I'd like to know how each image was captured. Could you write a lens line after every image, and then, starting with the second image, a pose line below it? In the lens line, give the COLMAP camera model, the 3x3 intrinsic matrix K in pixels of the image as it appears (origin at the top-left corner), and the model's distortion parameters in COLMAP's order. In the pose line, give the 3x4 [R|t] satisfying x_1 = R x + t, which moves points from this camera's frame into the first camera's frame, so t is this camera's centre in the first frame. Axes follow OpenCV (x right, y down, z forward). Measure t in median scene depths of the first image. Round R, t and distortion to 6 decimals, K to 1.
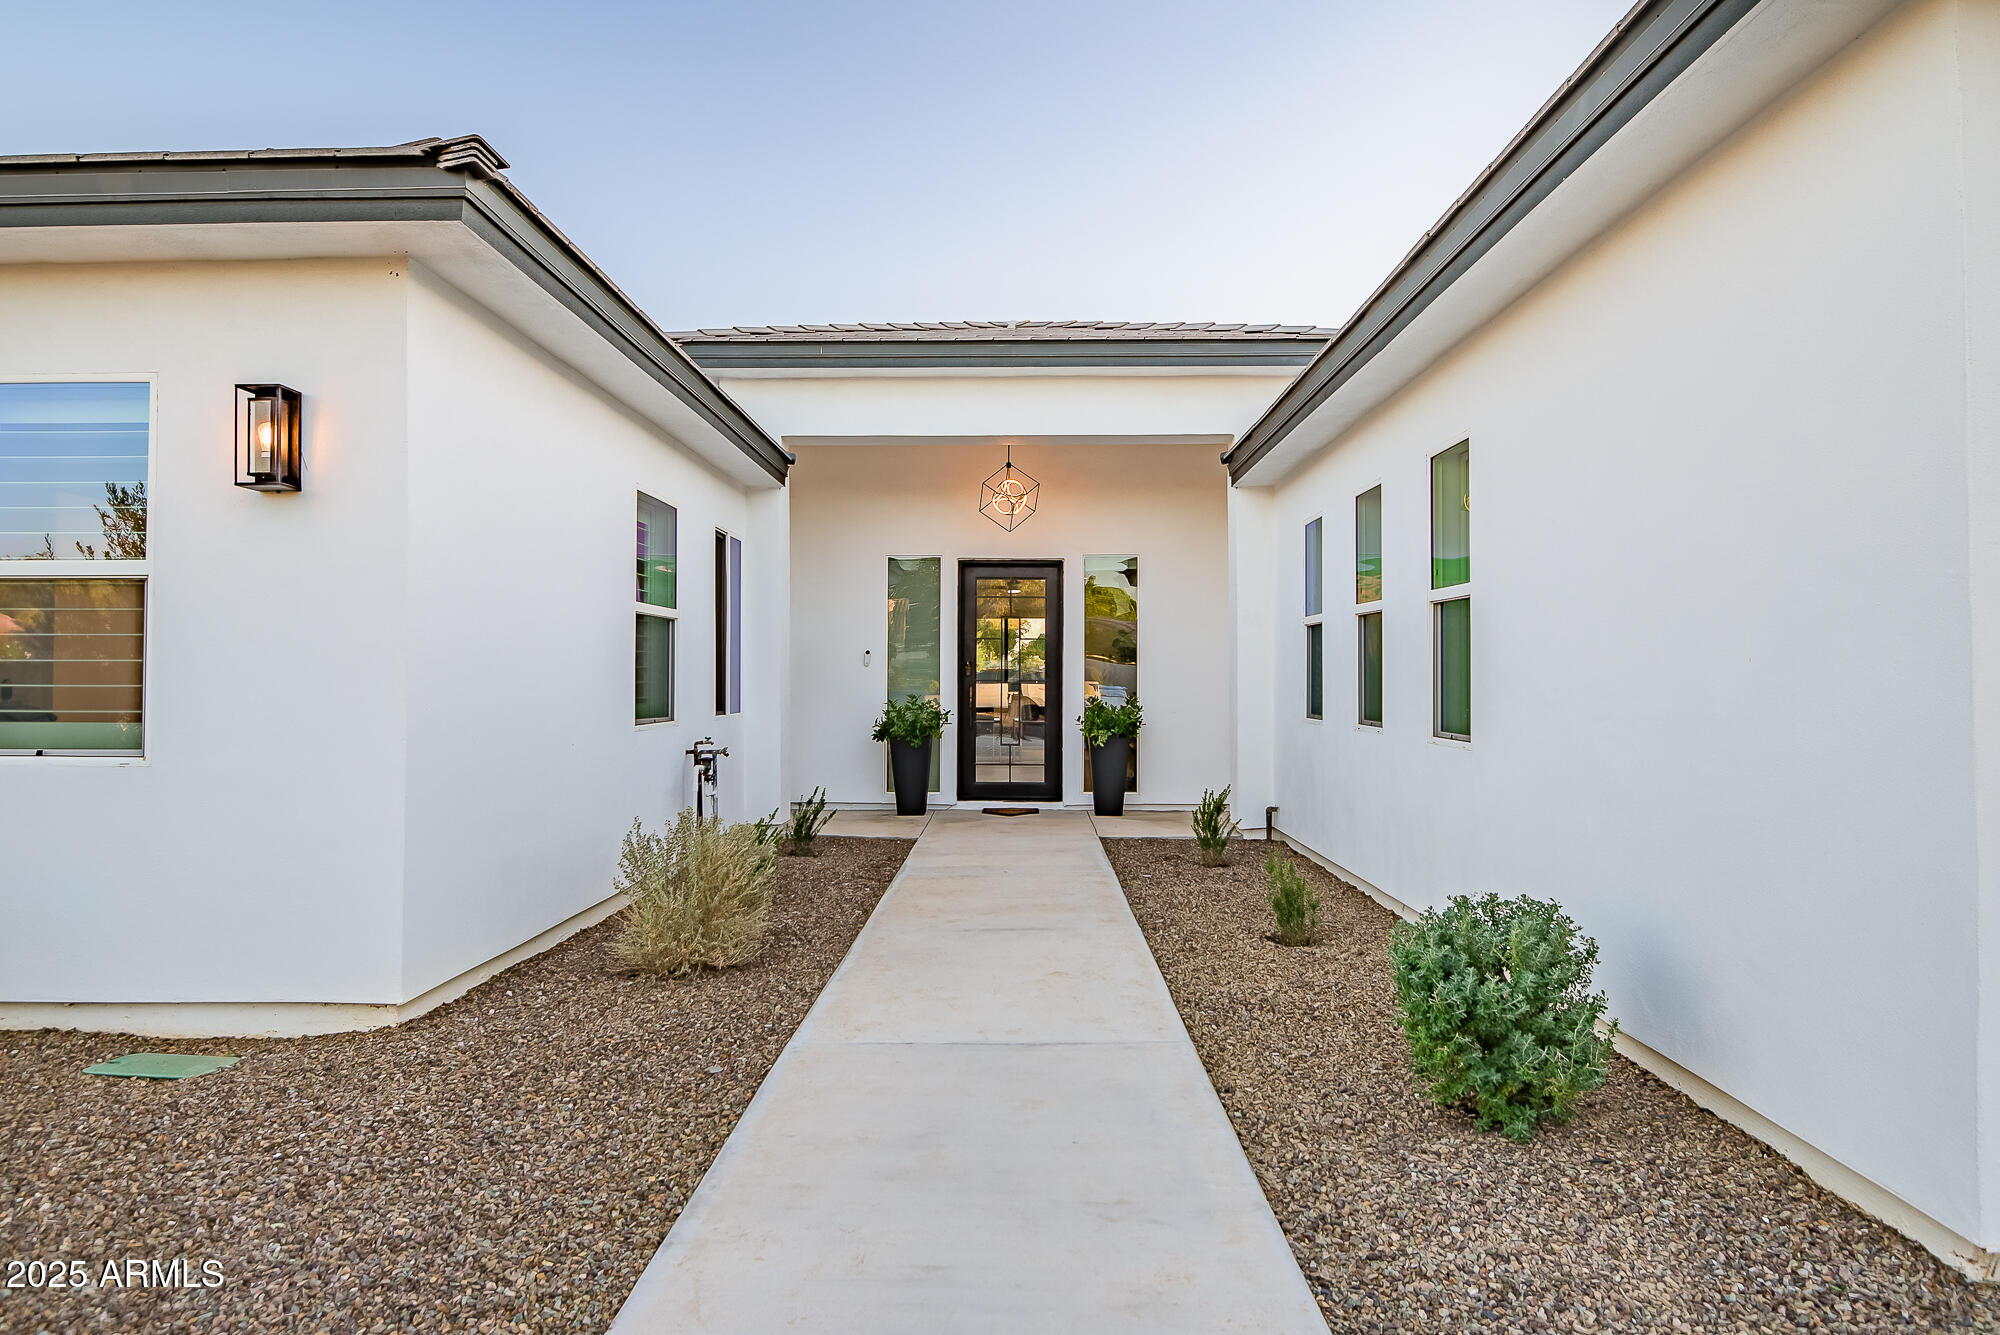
lens RADIAL K [[1220.3, 0, 1003.1], [0, 1220.3, 672.3], [0, 0, 1]] dist [-0.003217, -0.000295]
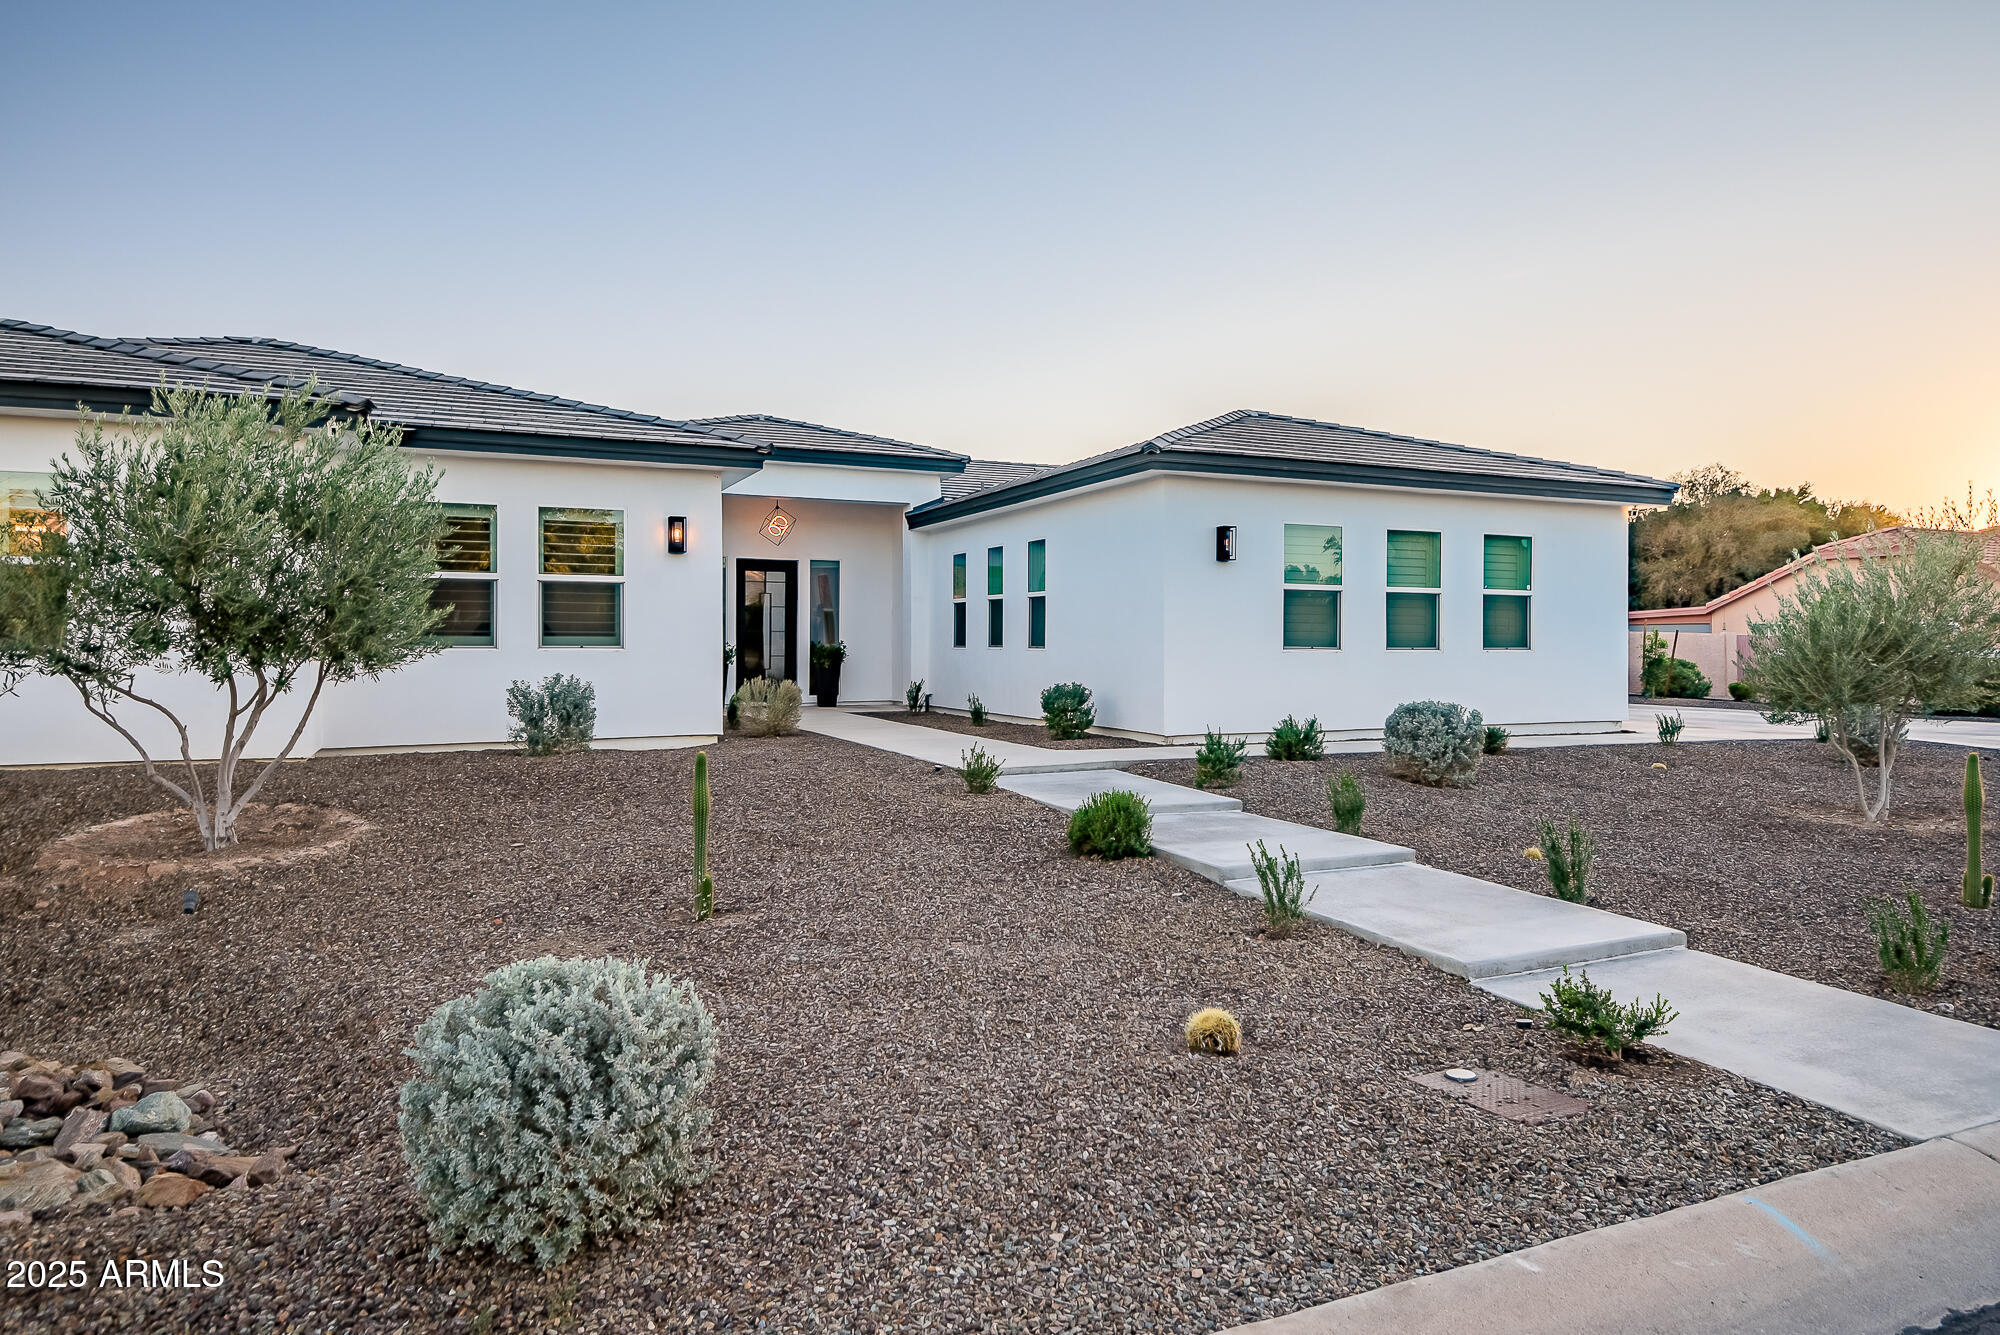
lens RADIAL K [[1190.4, 0, 1000.7], [0, 1190.4, 660.3], [0, 0, 1]] dist [-0.002221, -0.000092]
pose [[0.912630, -0.003951, 0.408768, -0.535781], [-0.003621, 0.999836, 0.017749, 0.024113], [-0.408771, -0.017679, 0.912466, -0.939661]]
